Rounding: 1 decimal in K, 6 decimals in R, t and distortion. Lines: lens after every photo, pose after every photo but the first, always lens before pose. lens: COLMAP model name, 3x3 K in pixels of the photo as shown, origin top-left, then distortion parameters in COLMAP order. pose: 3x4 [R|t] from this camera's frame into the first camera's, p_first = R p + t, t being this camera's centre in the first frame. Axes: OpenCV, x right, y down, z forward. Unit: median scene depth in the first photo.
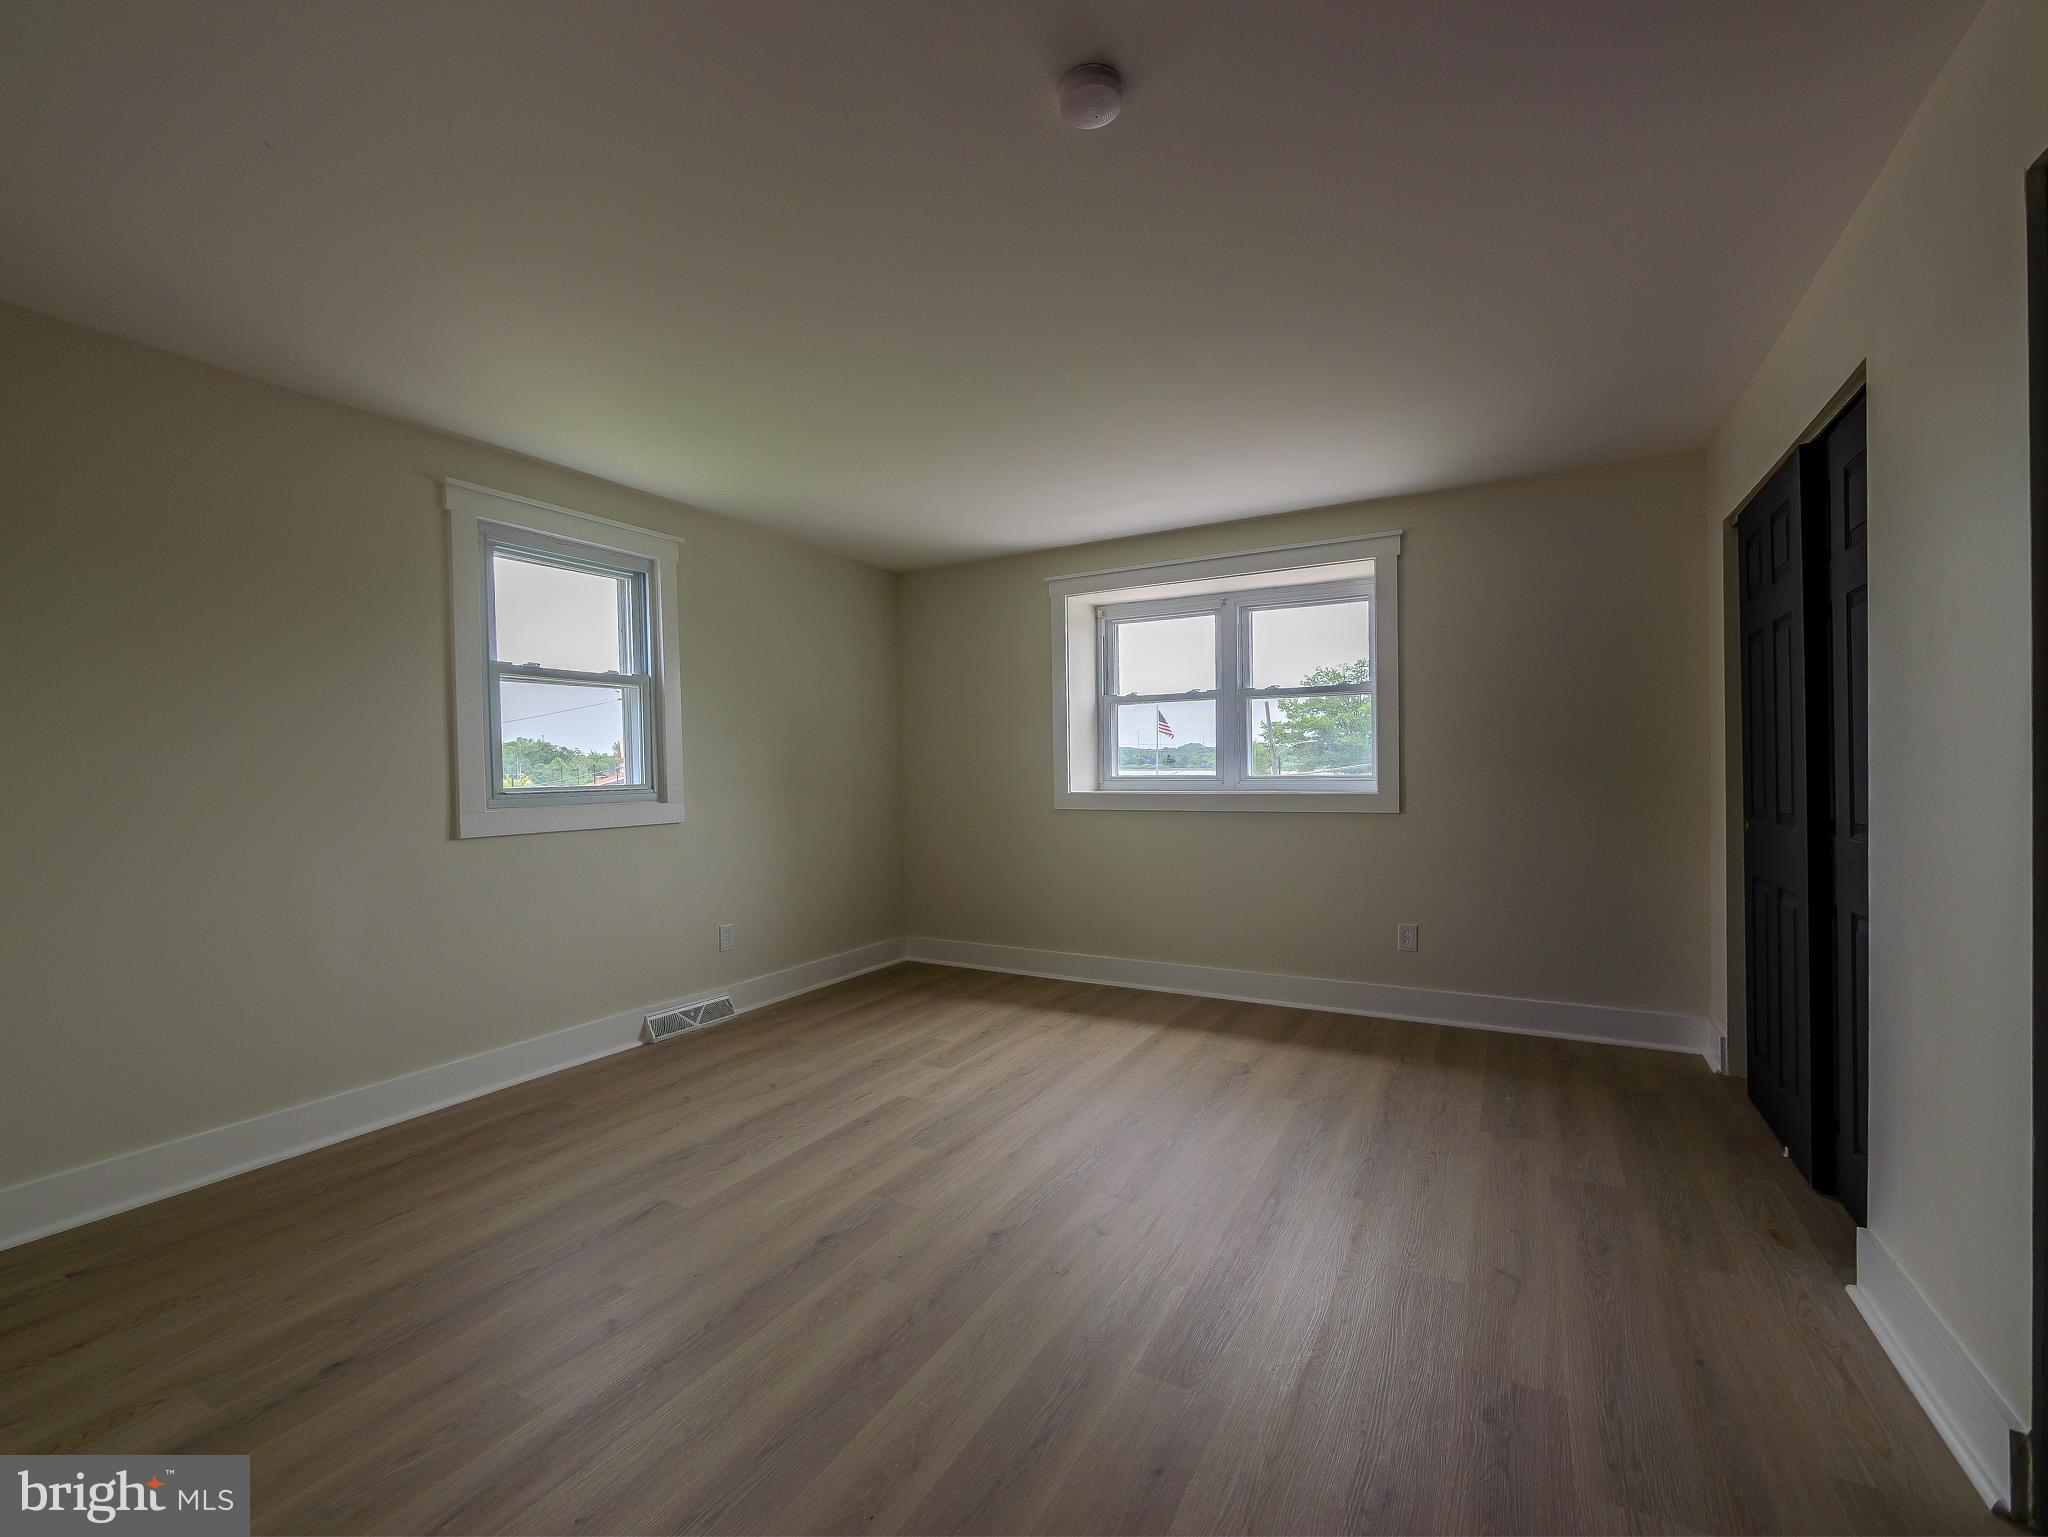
lens RADIAL K [[899.0, 0, 953.2], [0, 899.0, 780.5], [0, 0, 1]] dist [-0.001938, -0.000149]
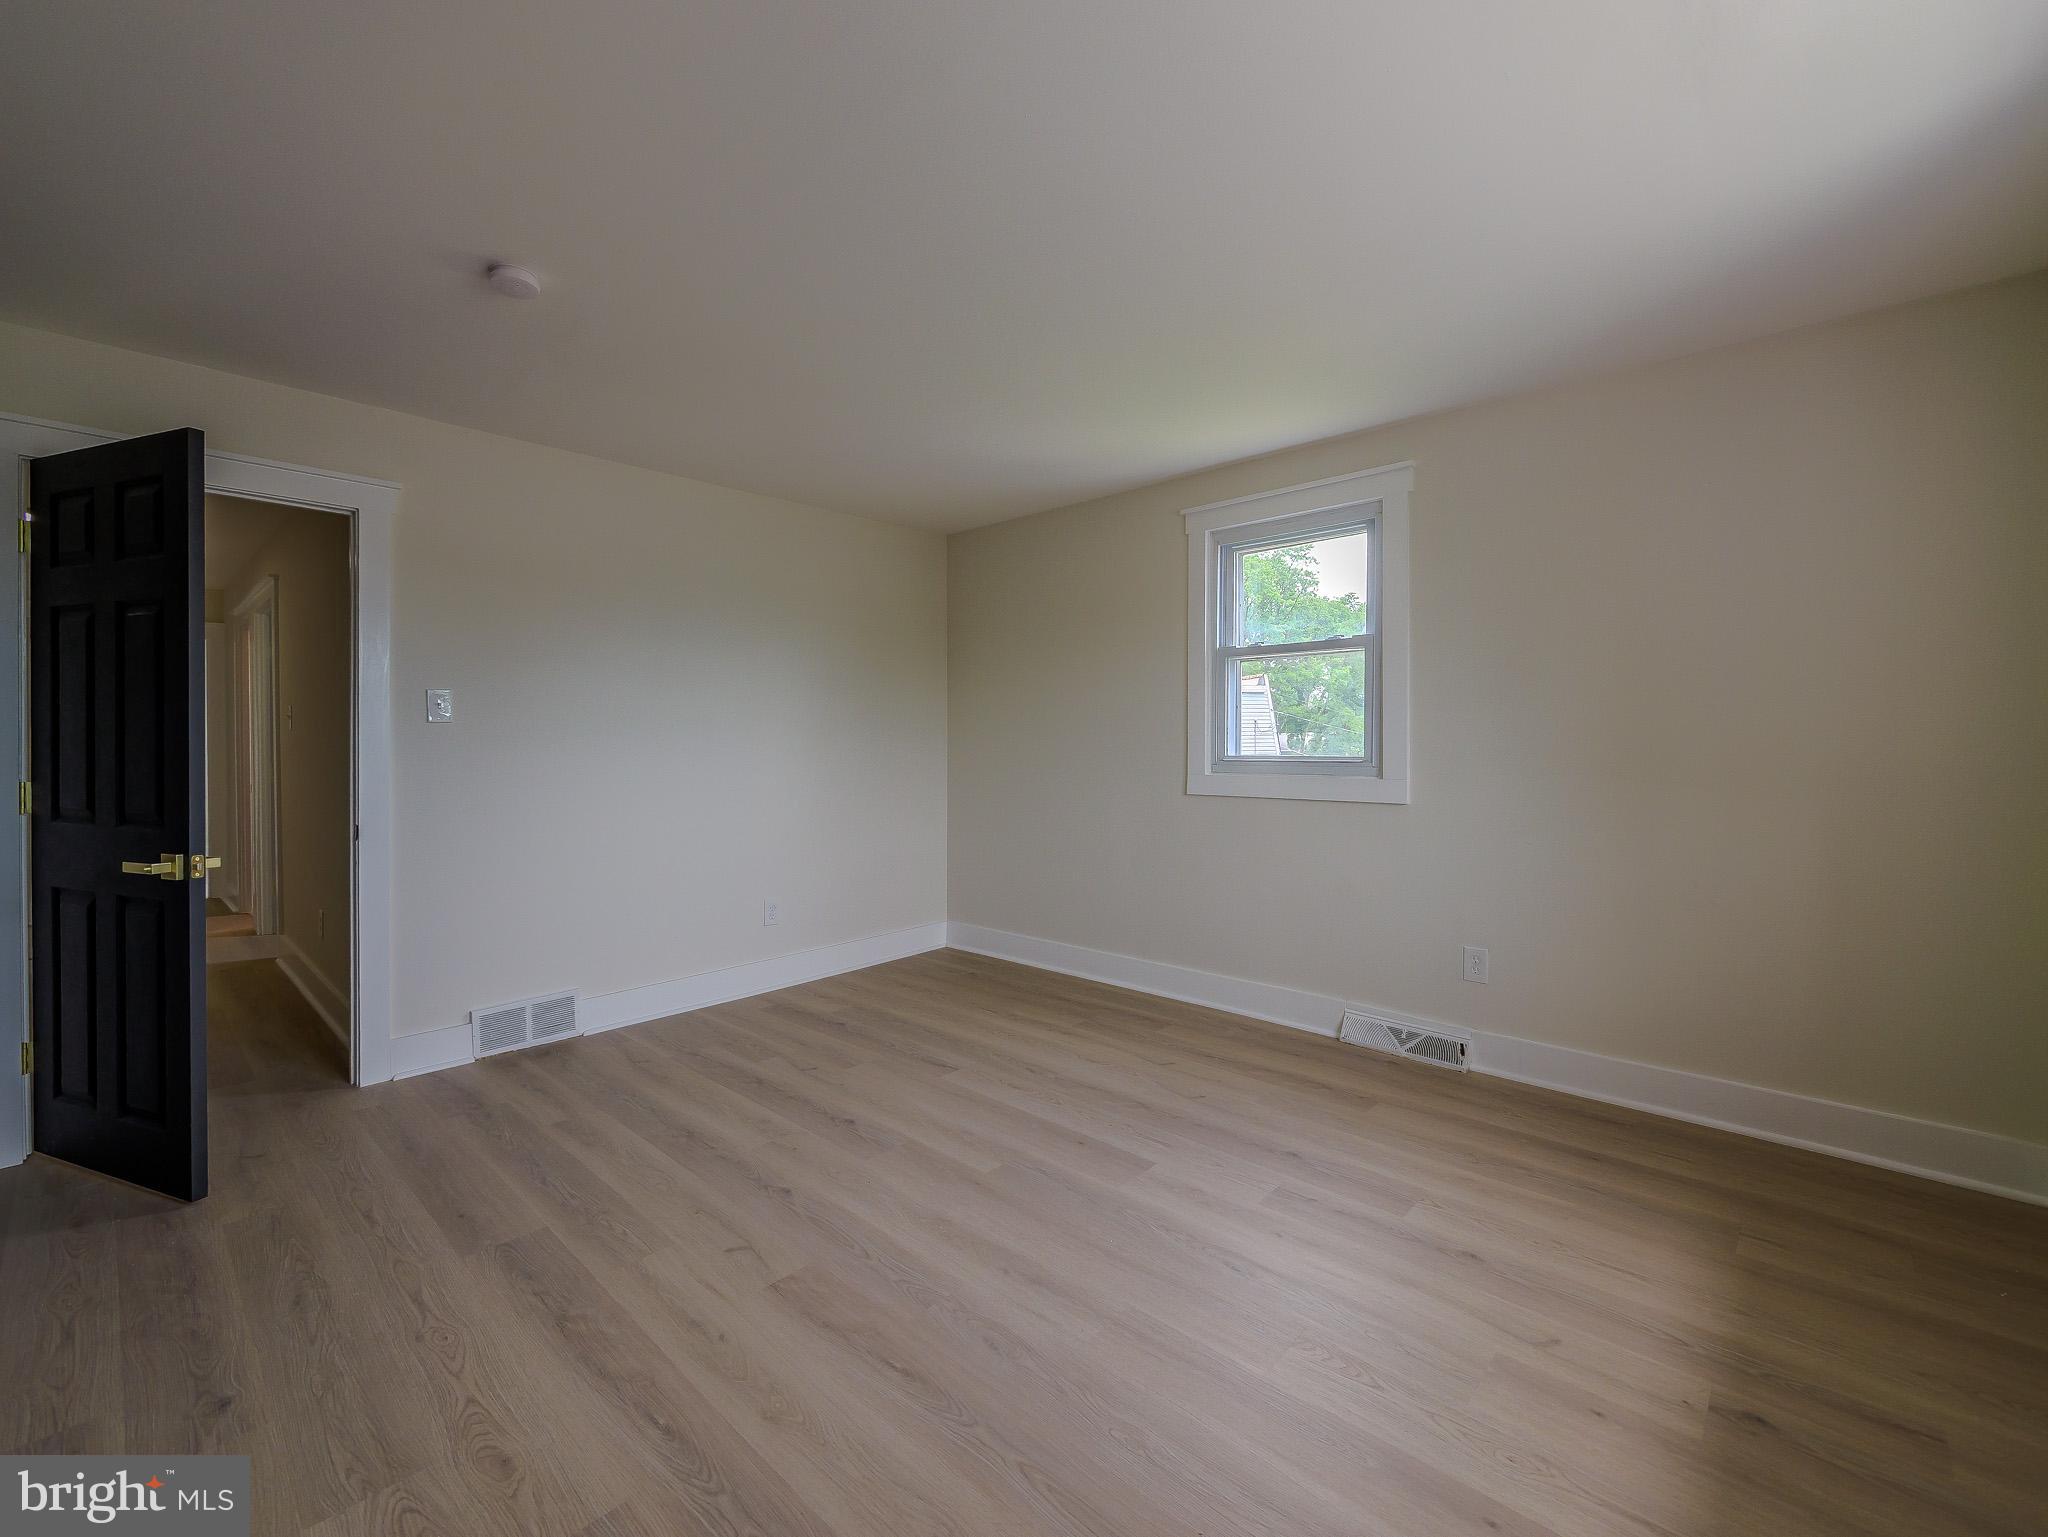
lens RADIAL K [[860.5, 0, 1049.8], [0, 860.5, 752.2], [0, 0, 1]] dist [0.001340, -0.000222]
pose [[-0.177015, 0.026344, -0.983855, 0.561794], [-0.002069, 0.999630, 0.027139, -0.022717], [0.984206, 0.006840, -0.176895, 0.852650]]
